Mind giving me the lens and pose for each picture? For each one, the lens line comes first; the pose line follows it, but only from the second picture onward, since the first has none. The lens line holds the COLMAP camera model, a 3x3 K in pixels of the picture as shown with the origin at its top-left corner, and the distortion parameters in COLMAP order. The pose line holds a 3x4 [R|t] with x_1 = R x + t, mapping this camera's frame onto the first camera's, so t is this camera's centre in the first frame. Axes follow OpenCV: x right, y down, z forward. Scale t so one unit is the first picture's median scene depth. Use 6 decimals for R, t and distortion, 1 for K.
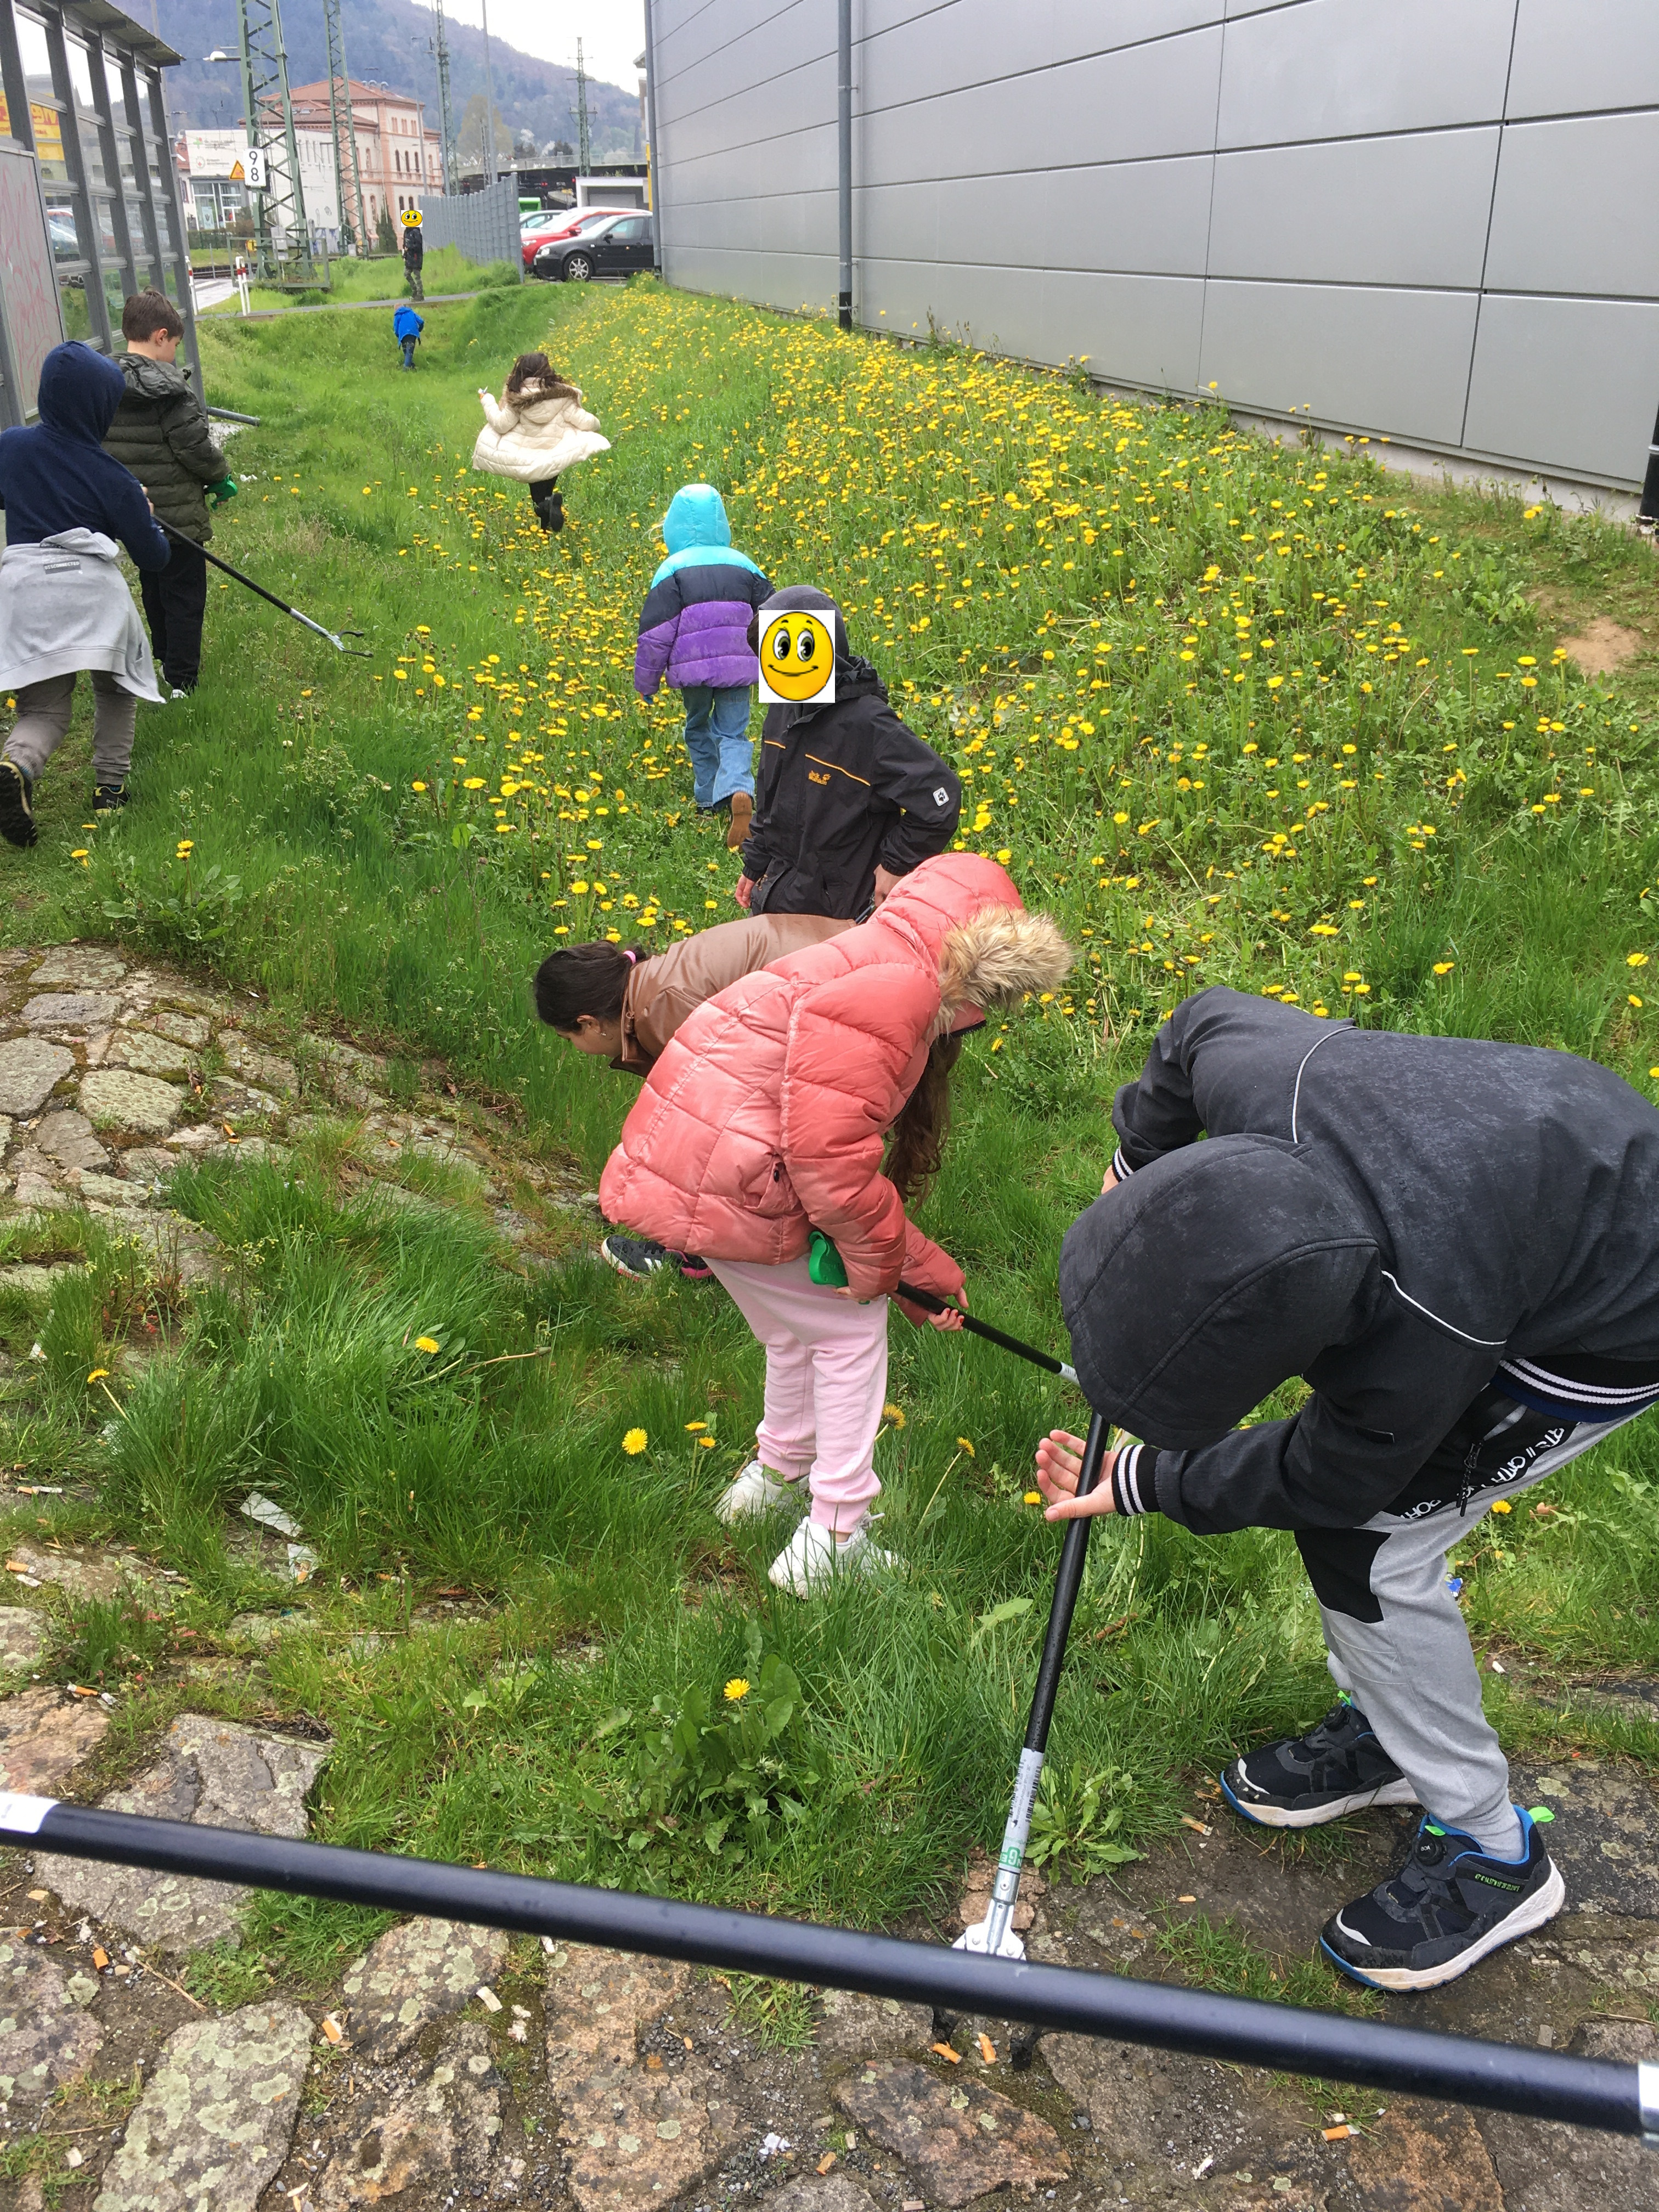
lens RADIAL K [[1861.3, 0, 831.4], [0, 1861.3, 1106.2], [0, 0, 1]] dist [0.011983, 0.004398]
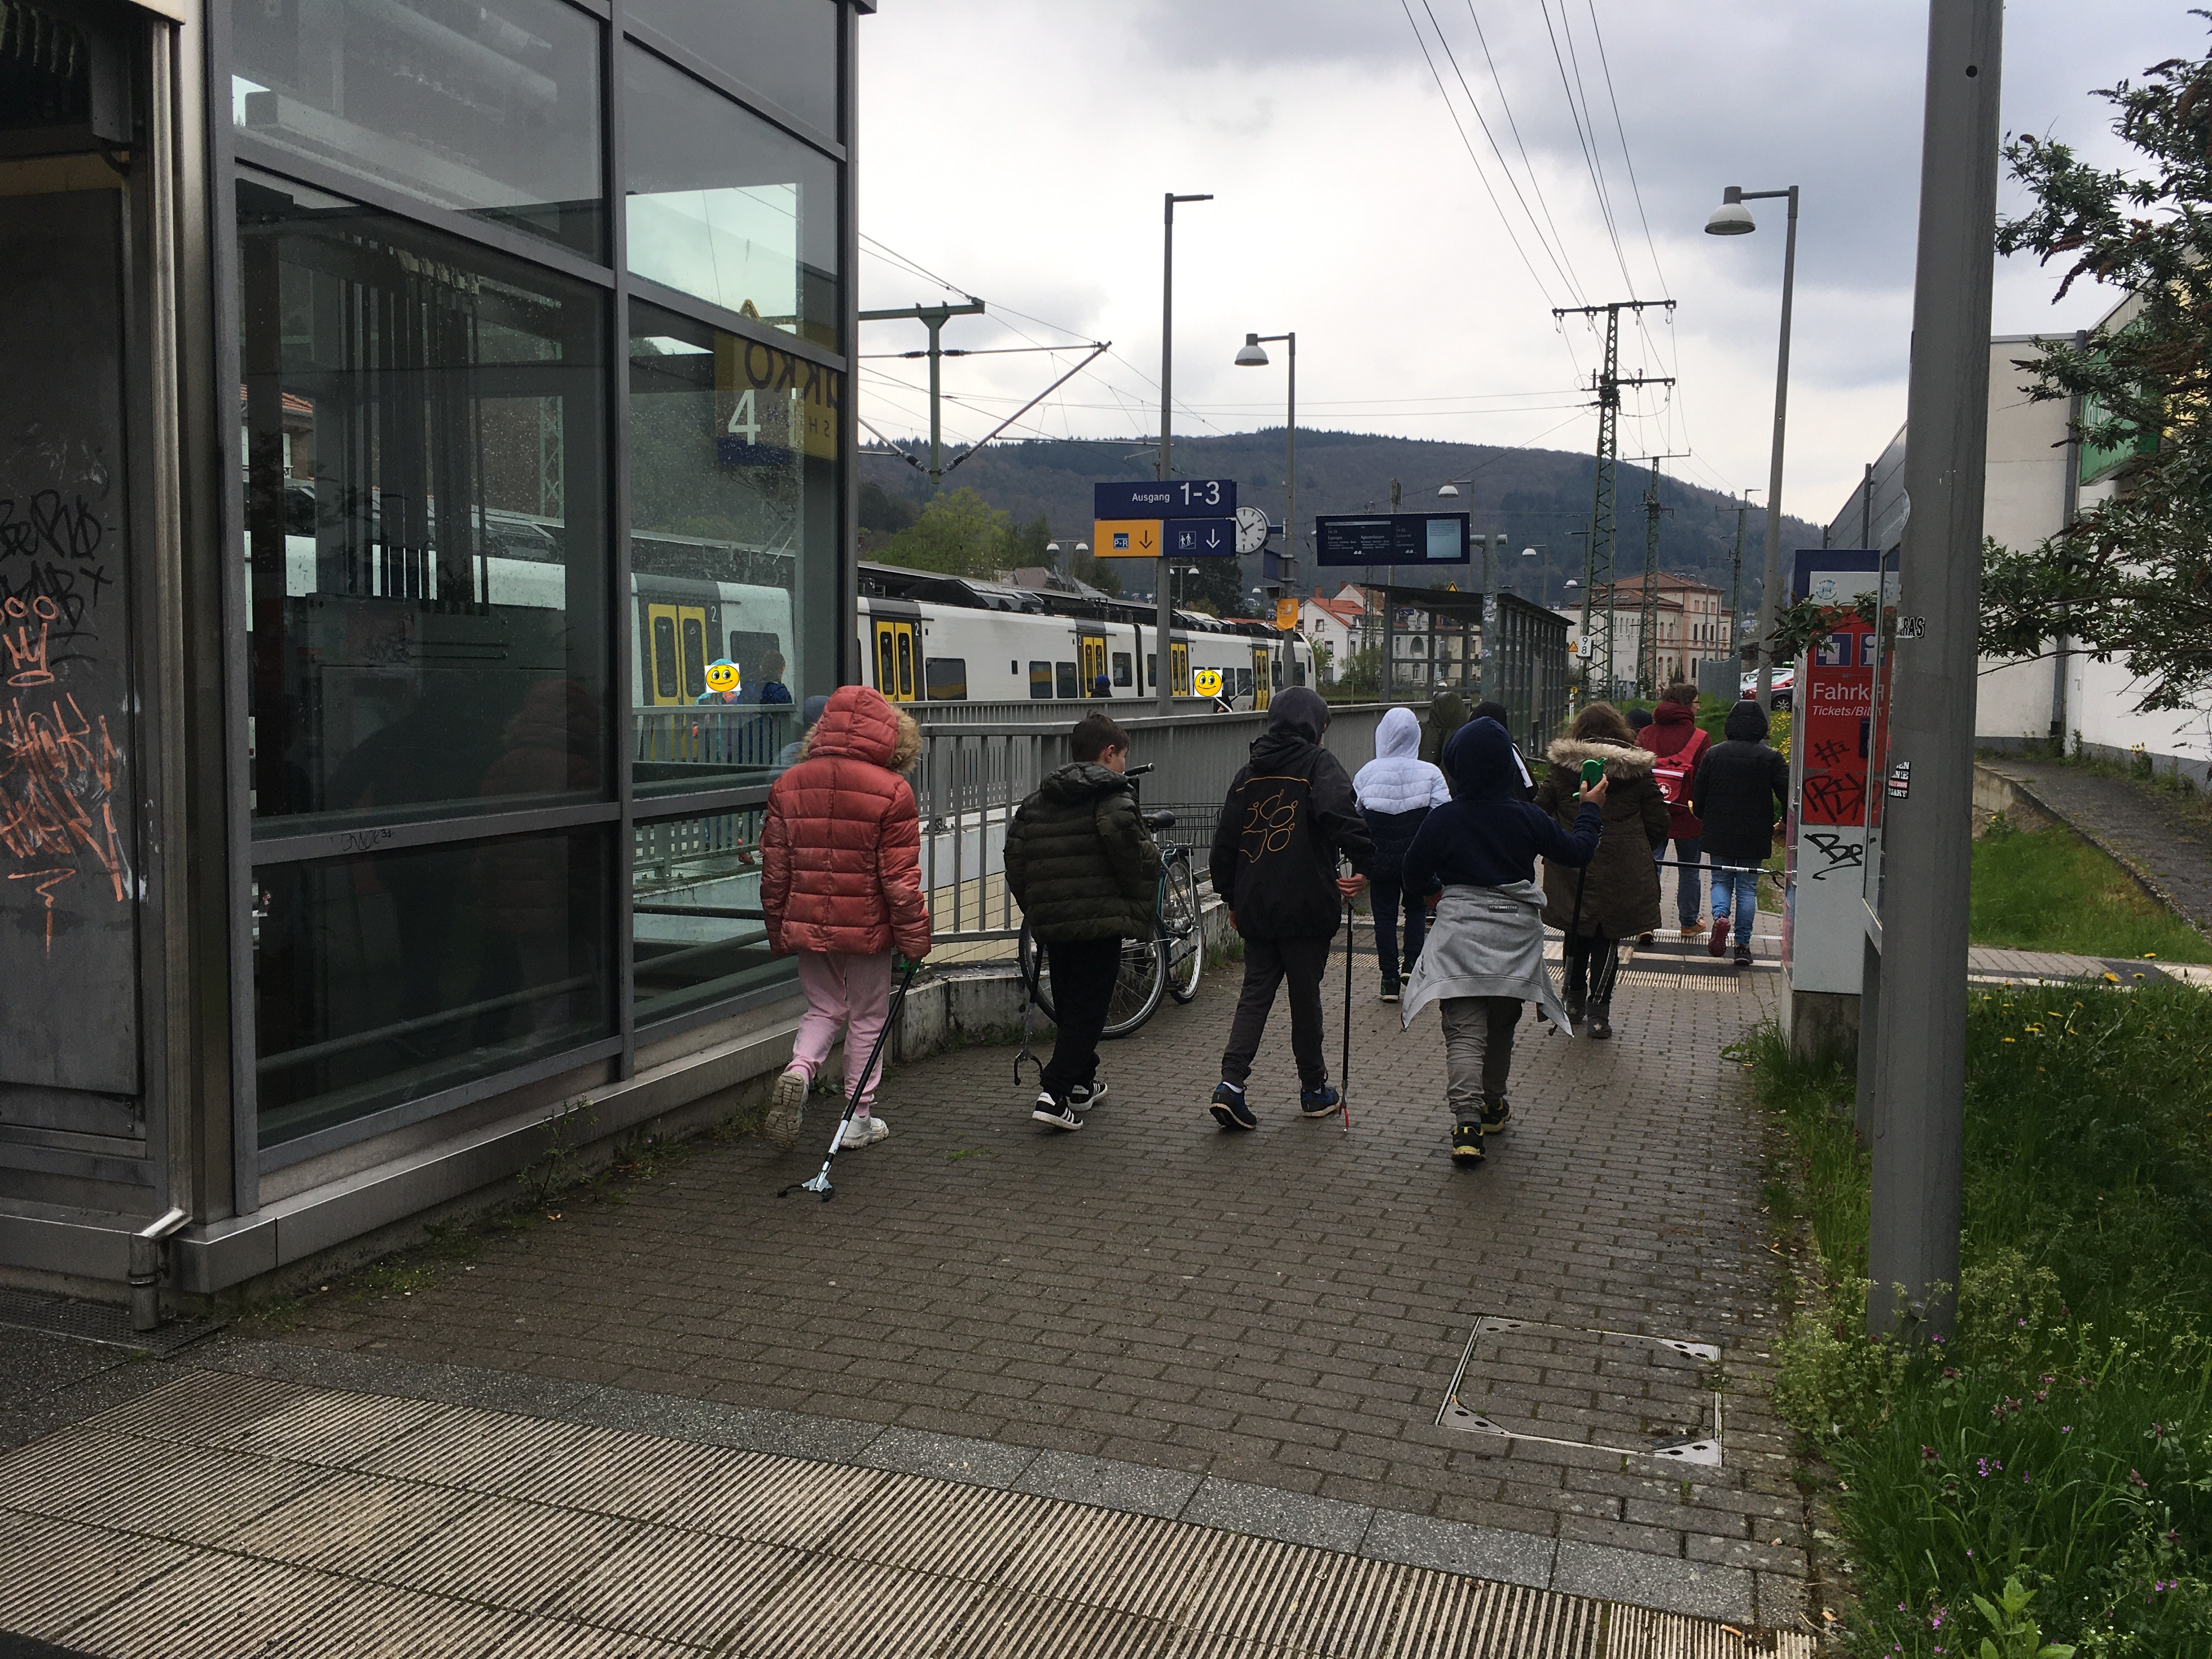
lens RADIAL K [[1861.3, 0, 1103.7], [0, 1861.3, 827.8], [0, 0, 1]] dist [0.011983, 0.004398]
pose [[0.870764, 0.054721, -0.488648, 0.032467], [-0.223513, 0.929229, -0.294237, 0.054818], [0.437965, 0.365430, 0.821370, -0.117022]]
